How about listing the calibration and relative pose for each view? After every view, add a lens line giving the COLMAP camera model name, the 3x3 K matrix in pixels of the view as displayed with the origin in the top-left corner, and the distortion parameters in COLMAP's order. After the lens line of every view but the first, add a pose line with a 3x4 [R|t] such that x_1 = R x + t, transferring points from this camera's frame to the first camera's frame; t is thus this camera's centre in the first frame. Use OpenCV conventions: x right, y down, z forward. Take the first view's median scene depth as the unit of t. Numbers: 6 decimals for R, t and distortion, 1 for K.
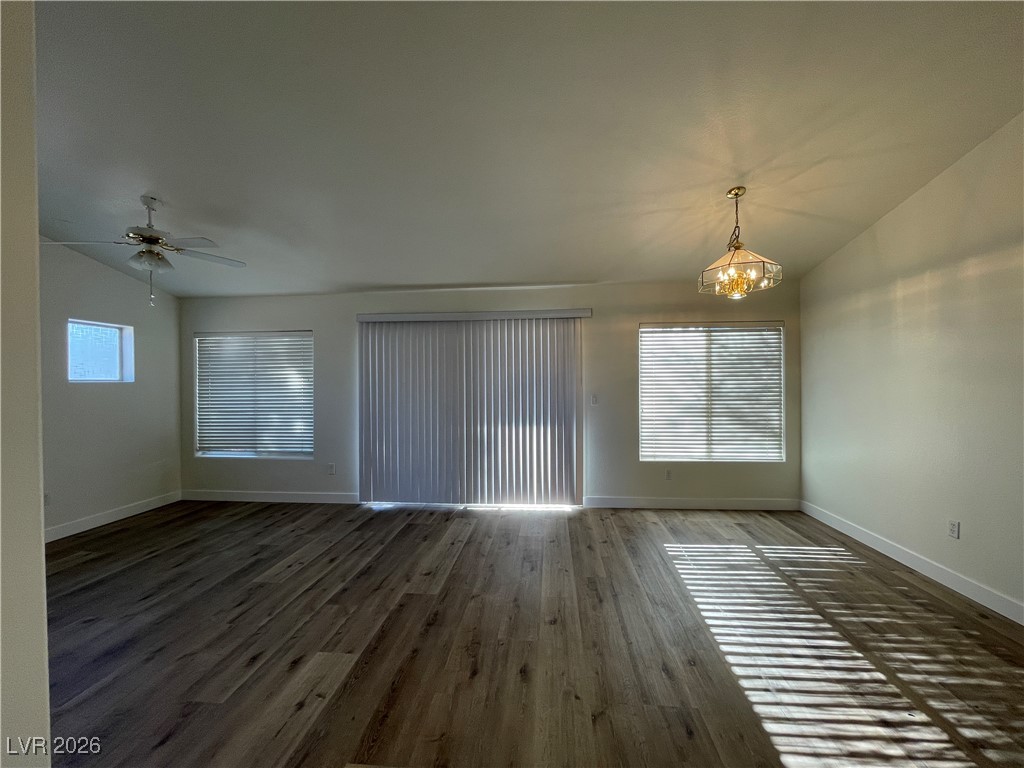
lens RADIAL K [[413.3, 0, 512.2], [0, 413.3, 381.7], [0, 0, 1]] dist [-0.001242, 0.001219]
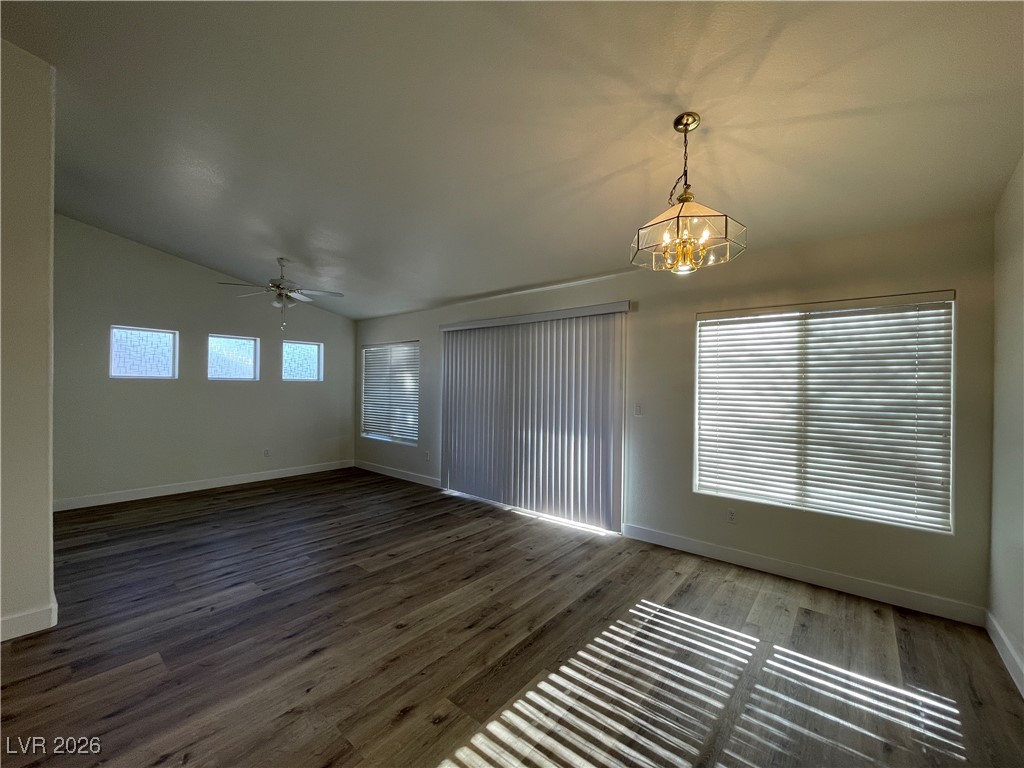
lens RADIAL K [[413.3, 0, 512.2], [0, 413.3, 383.4], [0, 0, 1]] dist [-0.001242, 0.001219]
pose [[0.822598, 0.016177, -0.568393, 0.474375], [-0.015725, 0.999860, 0.005700, -0.010040], [0.568406, 0.004250, 0.822737, 0.174605]]
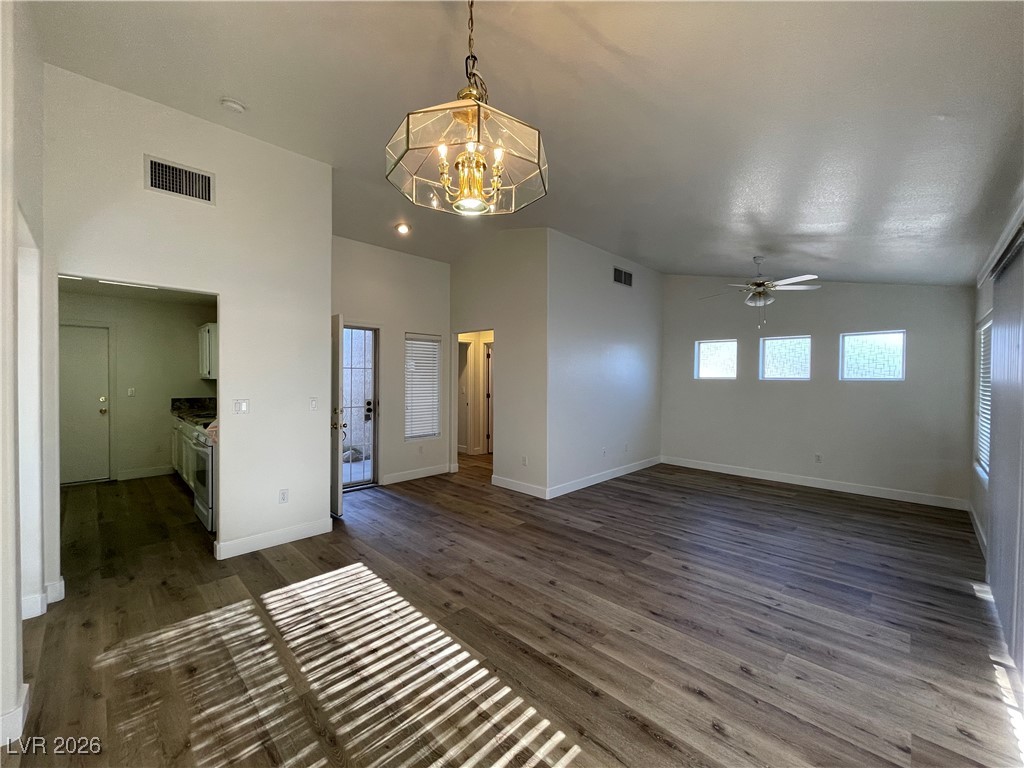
lens RADIAL K [[413.3, 0, 515.6], [0, 413.3, 380.5], [0, 0, 1]] dist [-0.001242, 0.001219]
pose [[-0.632314, 0.008045, -0.774670, 0.589945], [0.003232, 0.999965, 0.007747, -0.010463], [0.774705, 0.002395, -0.632318, 0.901203]]
